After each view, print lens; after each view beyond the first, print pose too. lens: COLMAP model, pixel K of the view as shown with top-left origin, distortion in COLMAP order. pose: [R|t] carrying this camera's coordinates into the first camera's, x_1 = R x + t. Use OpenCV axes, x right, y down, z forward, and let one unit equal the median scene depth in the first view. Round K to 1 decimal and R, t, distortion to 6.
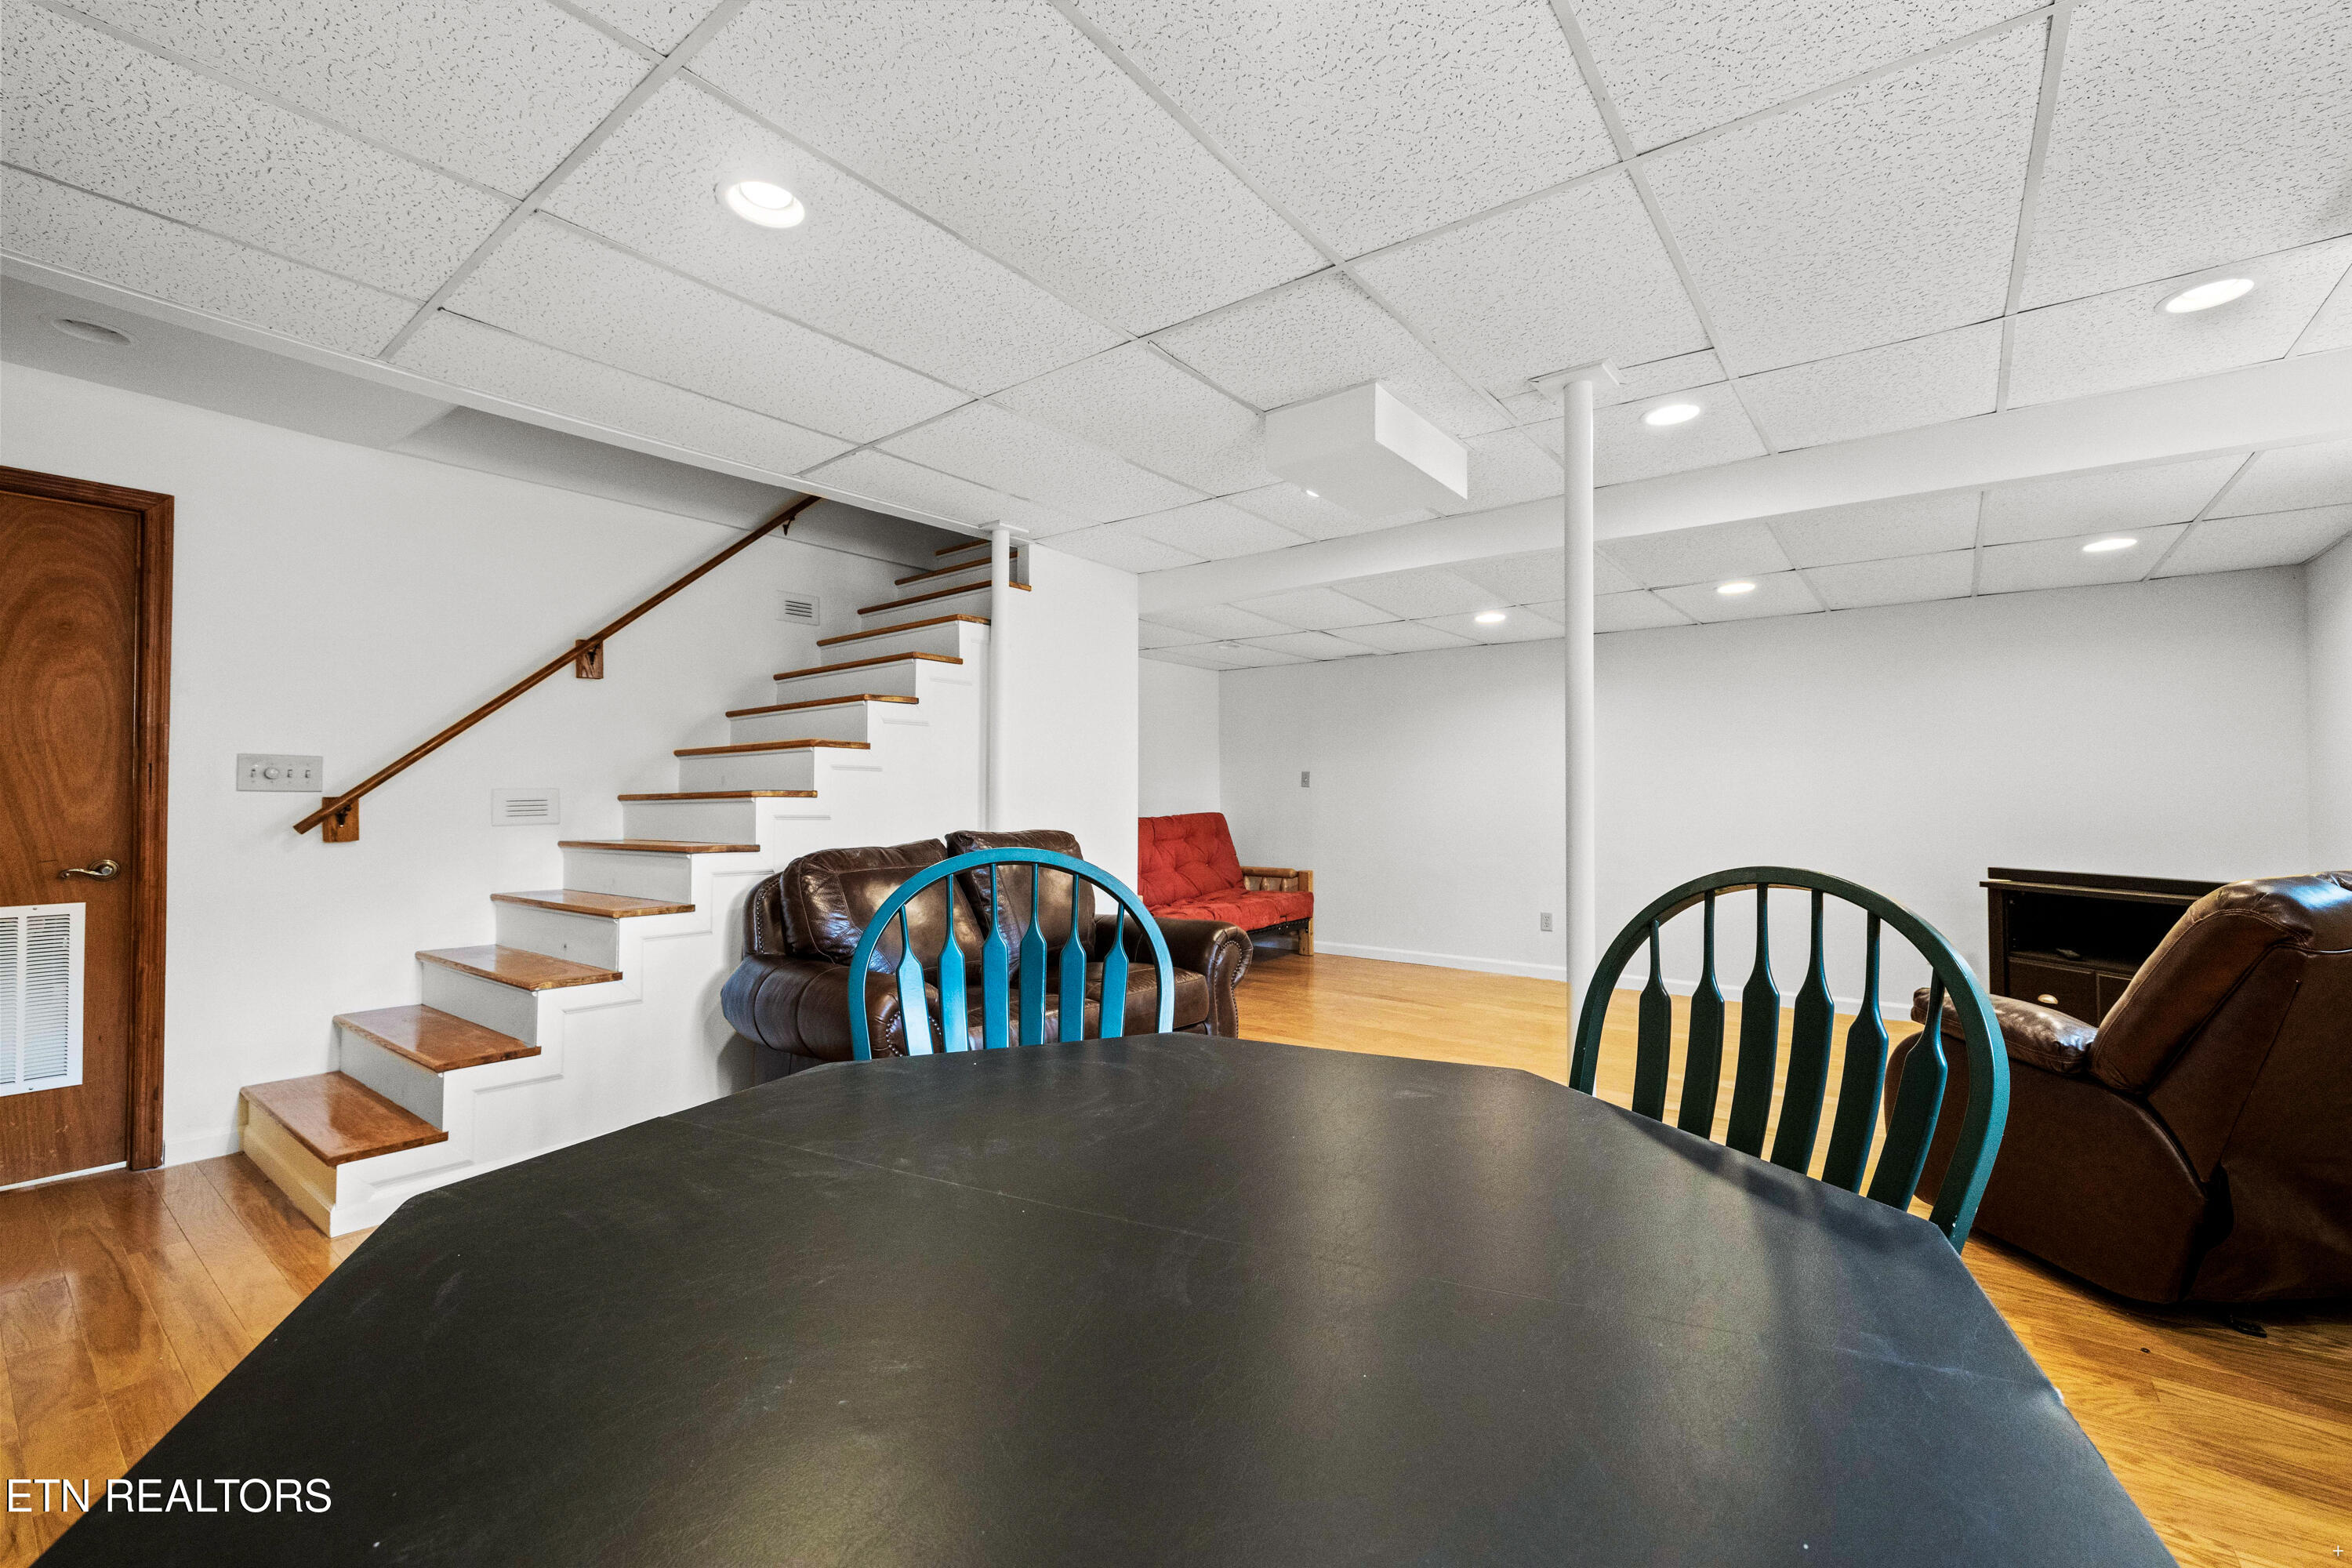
lens RADIAL K [[984.0, 0, 1174.3], [0, 984.0, 796.5], [0, 0, 1]] dist [-0.001336, 0.000564]
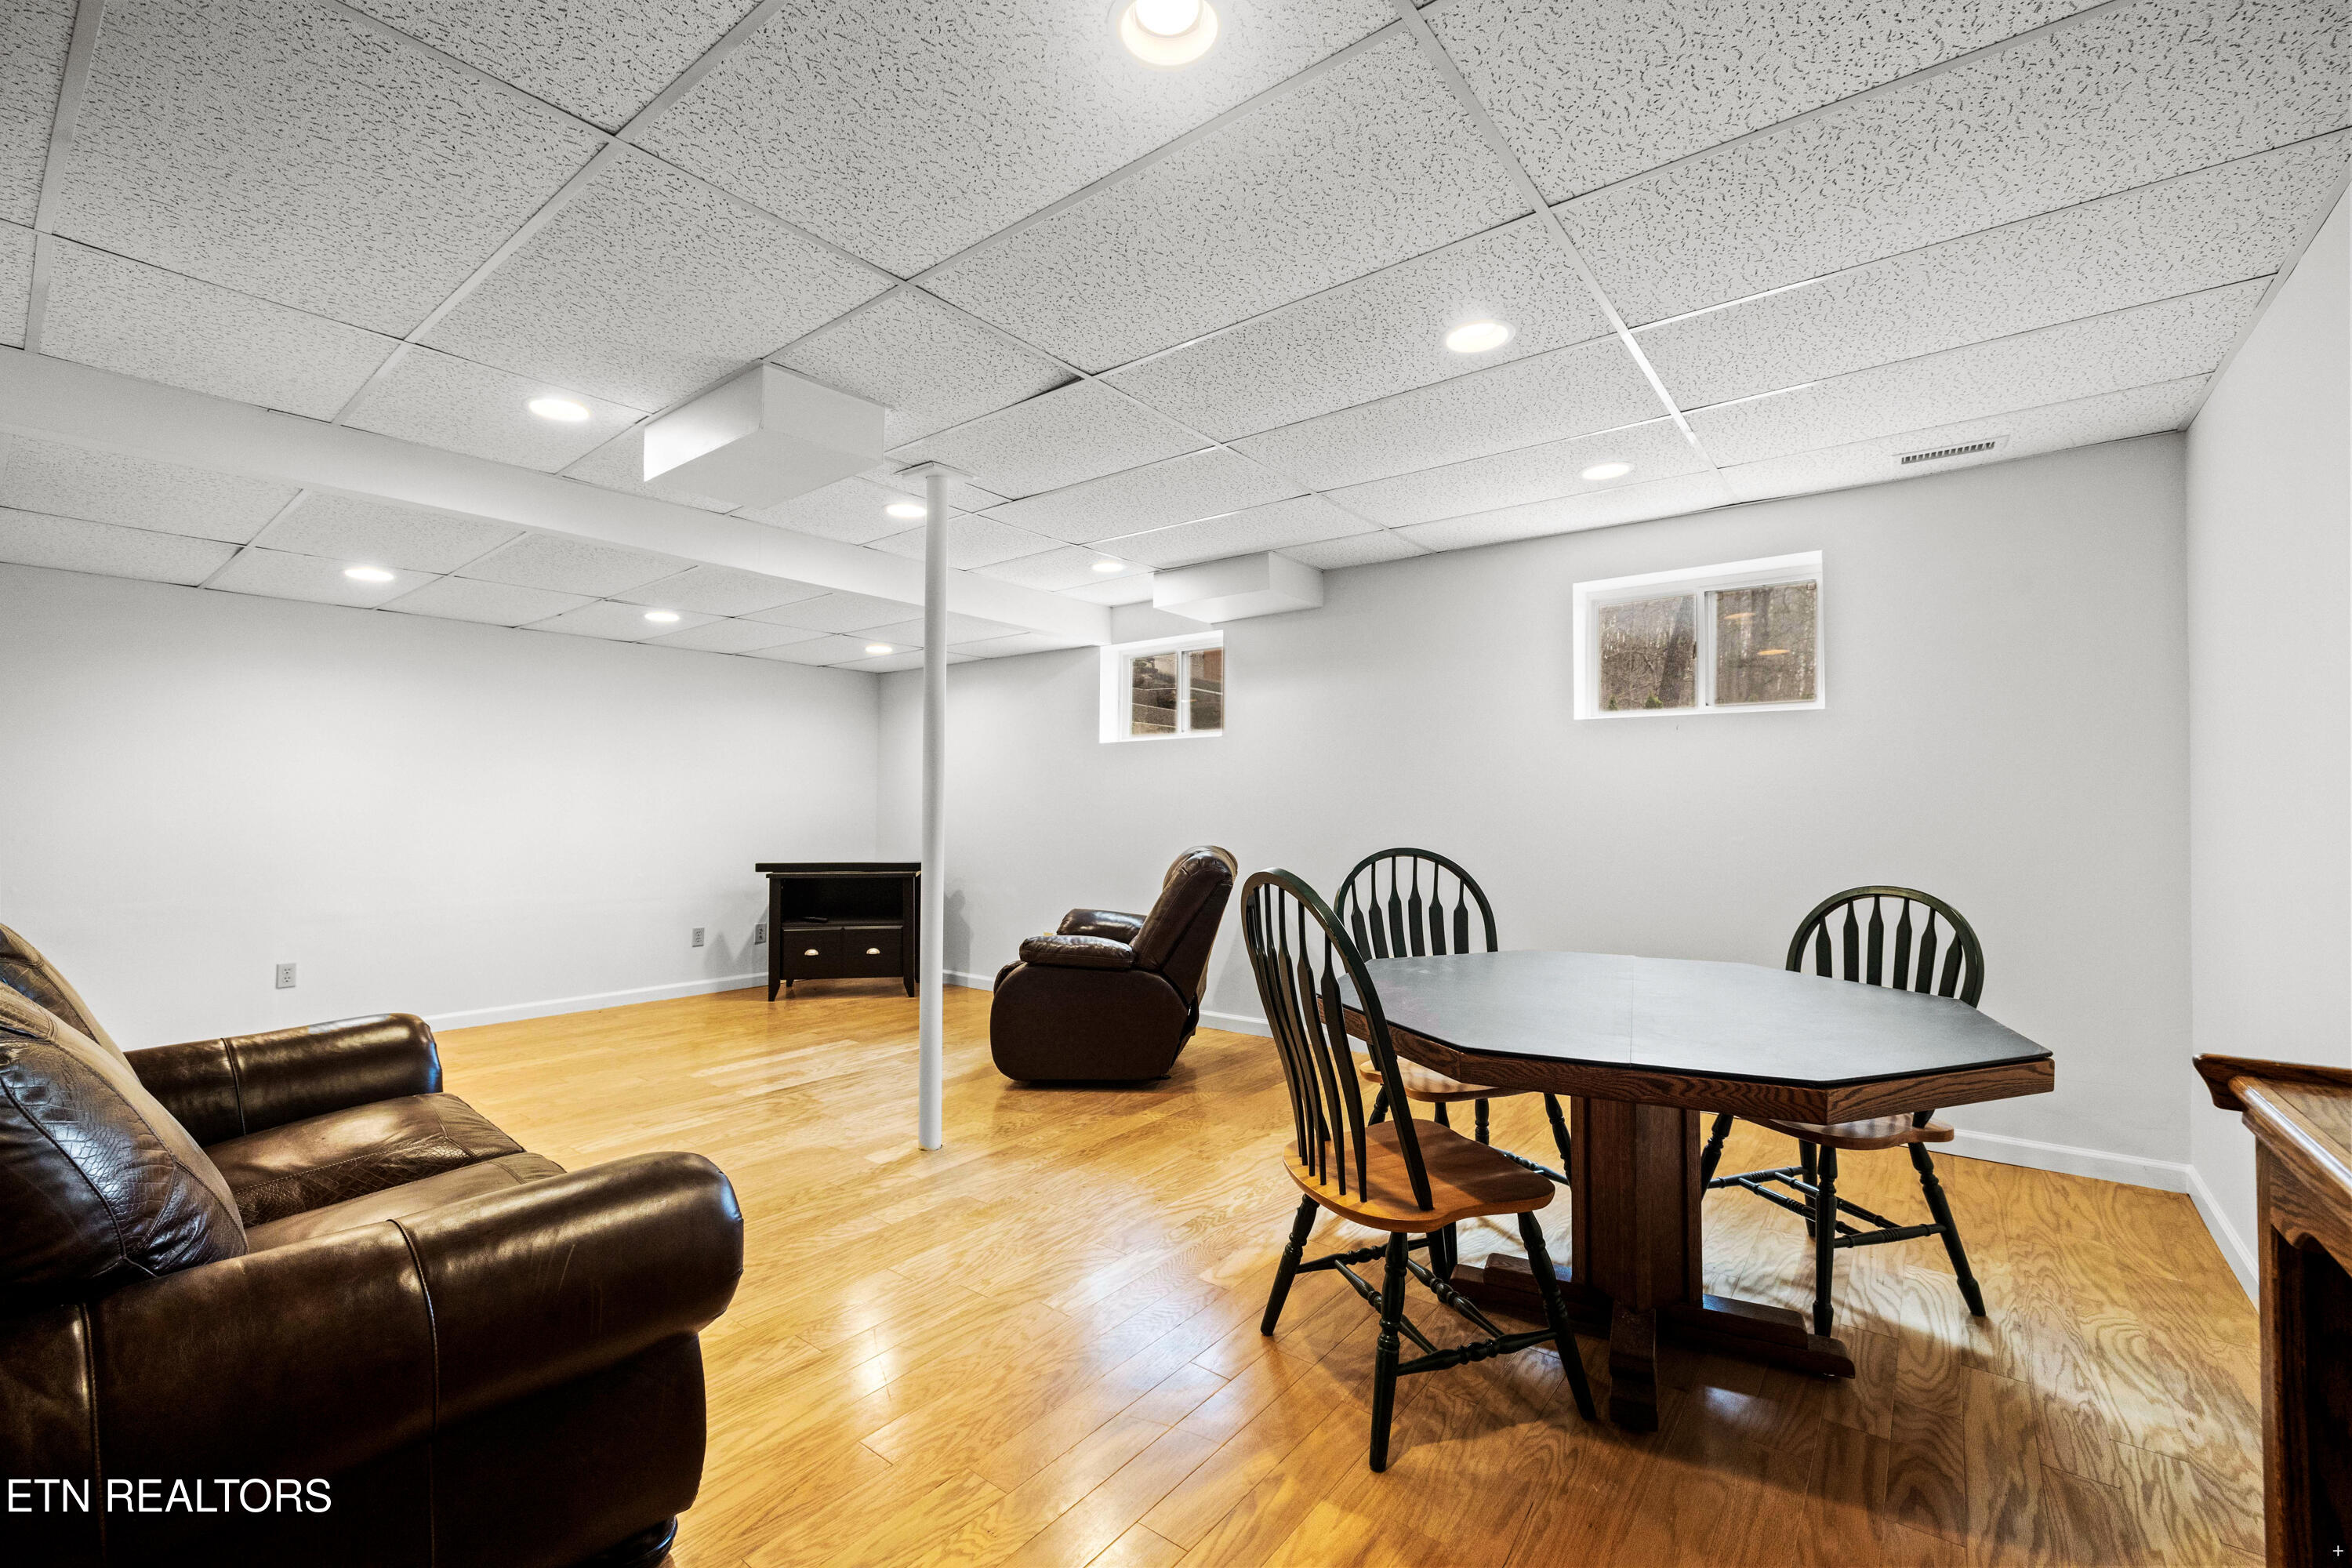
lens RADIAL K [[984.0, 0, 1165.4], [0, 984.0, 786.7], [0, 0, 1]] dist [-0.001336, 0.000564]
pose [[0.002721, 0.024020, 0.999708, -0.352205], [-0.007852, 0.999681, -0.023998, -0.002807], [-0.999965, -0.007784, 0.002909, 0.309304]]
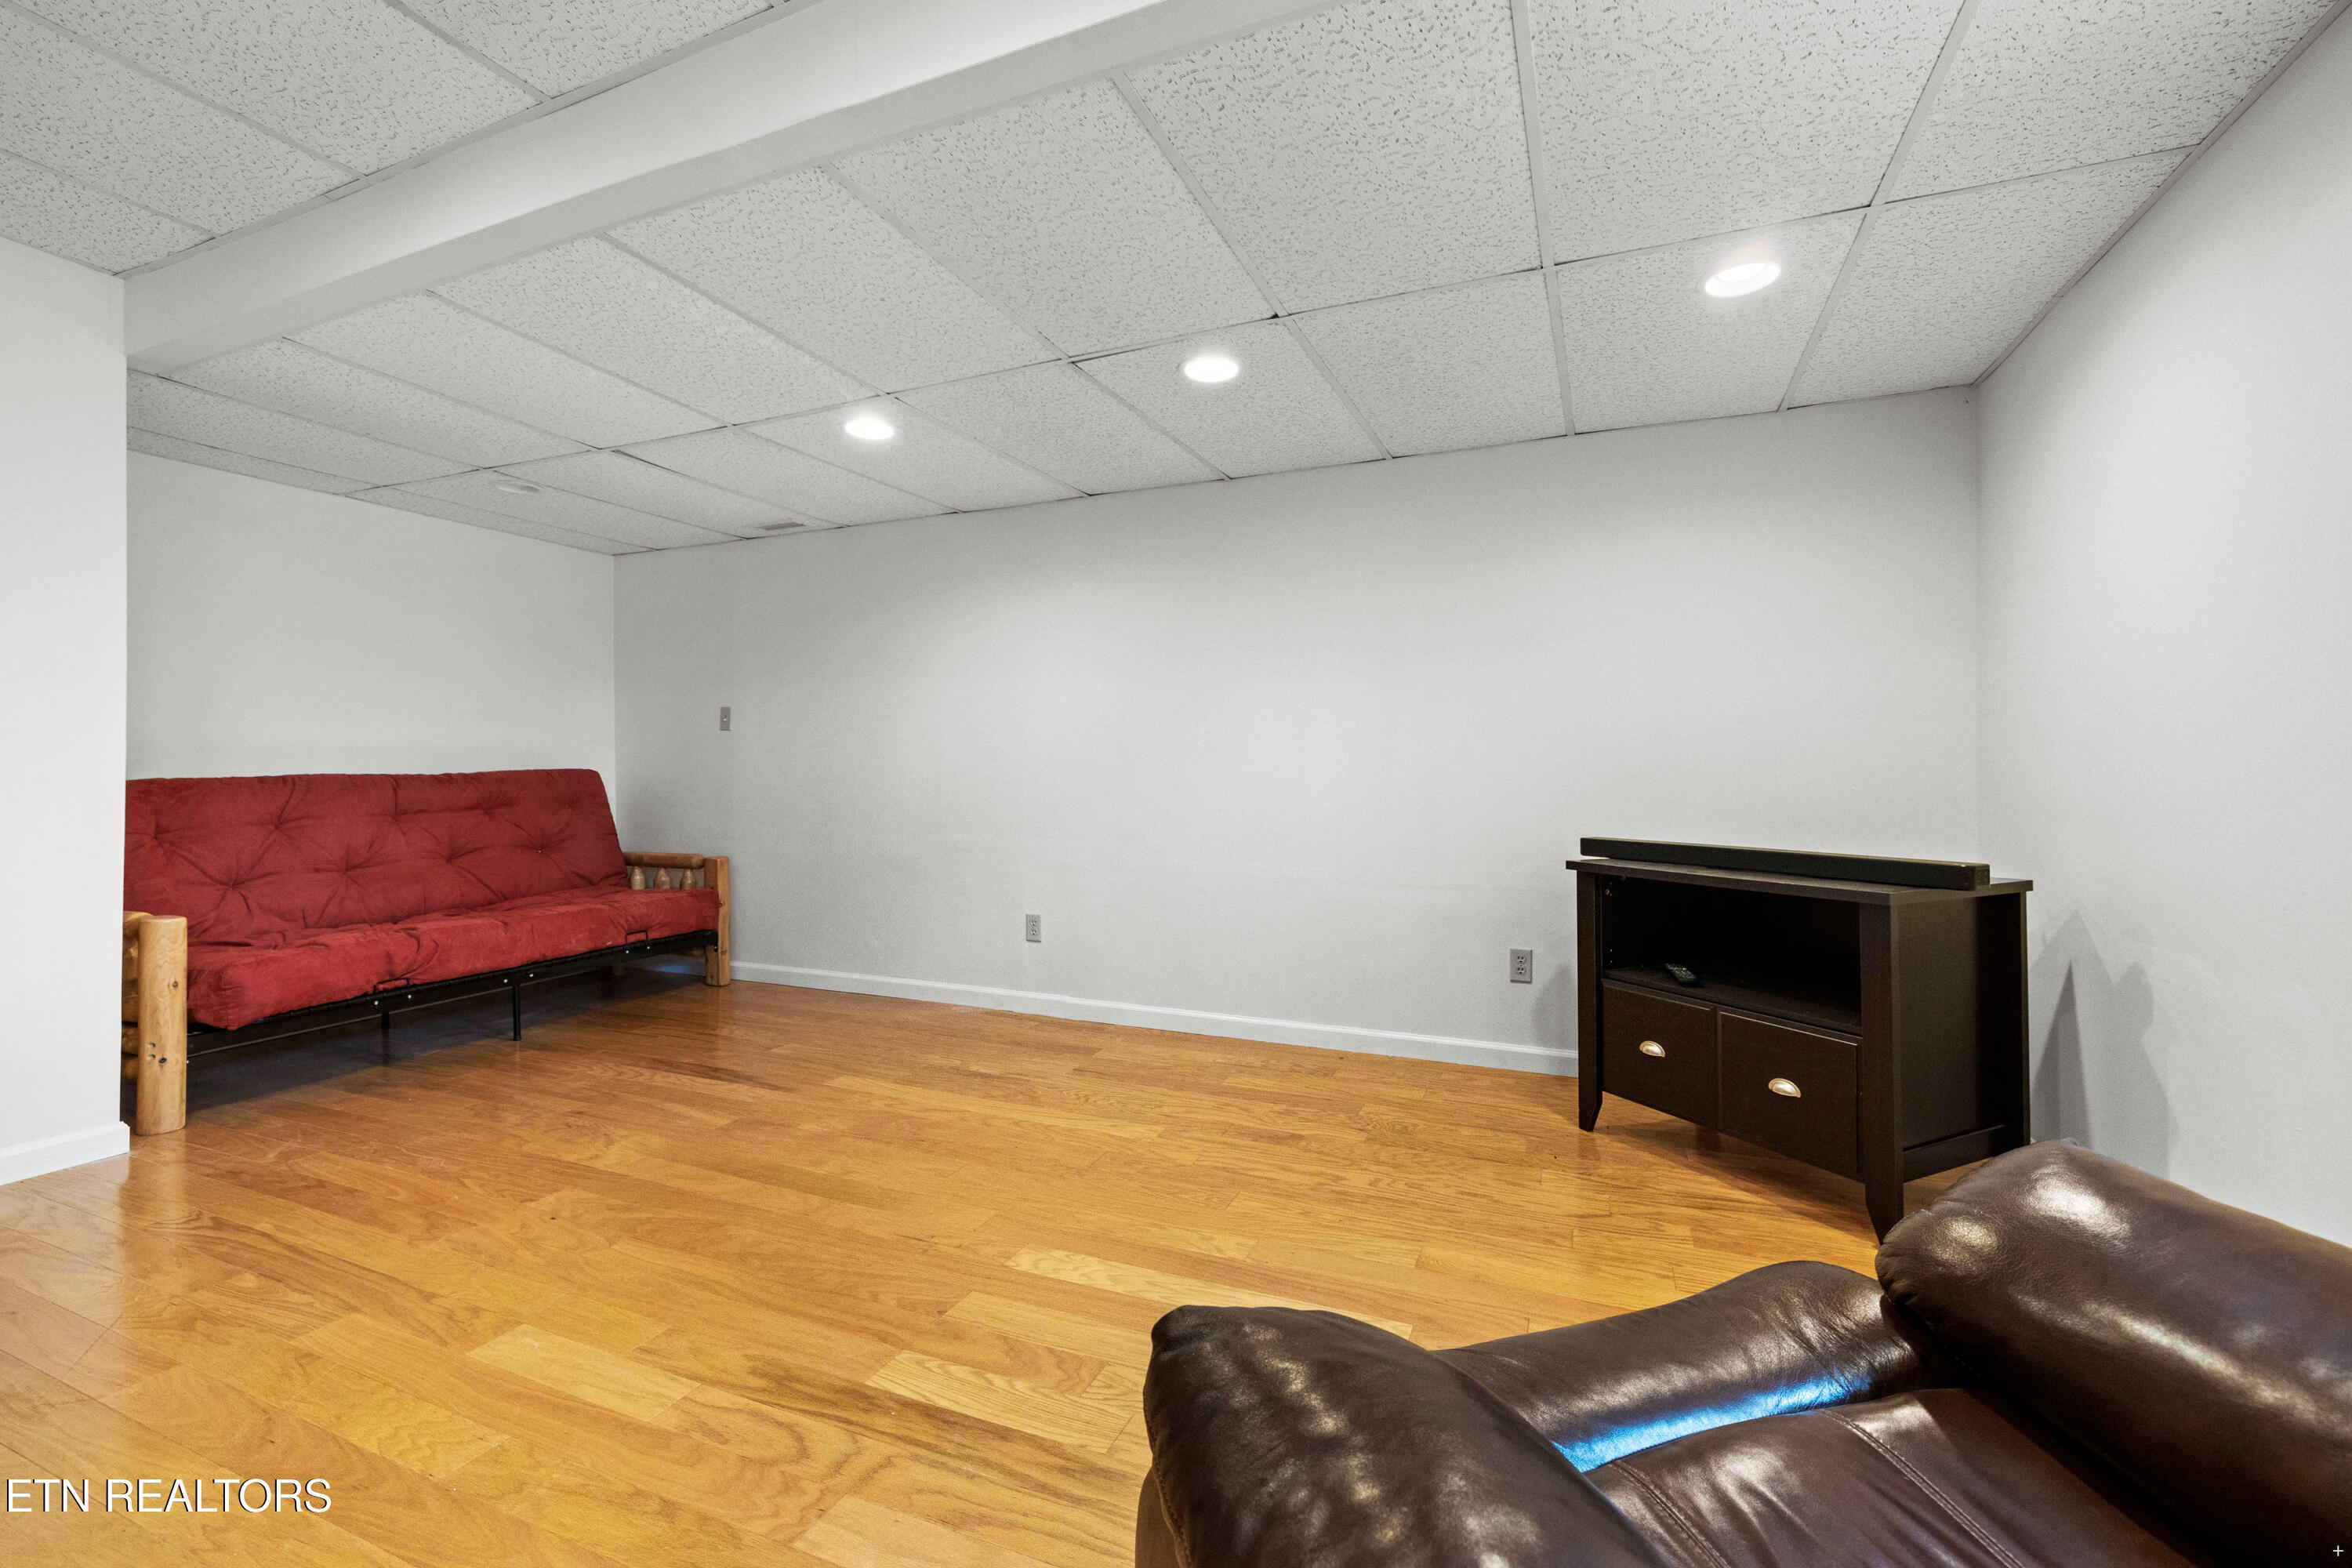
lens RADIAL K [[984.0, 0, 1168.9], [0, 984.0, 777.1], [0, 0, 1]] dist [-0.001336, 0.000564]
pose [[0.968032, -0.003426, 0.250805, 0.277851], [0.001466, 0.999967, 0.008001, 0.018526], [-0.250824, -0.007377, 0.968005, 0.305168]]
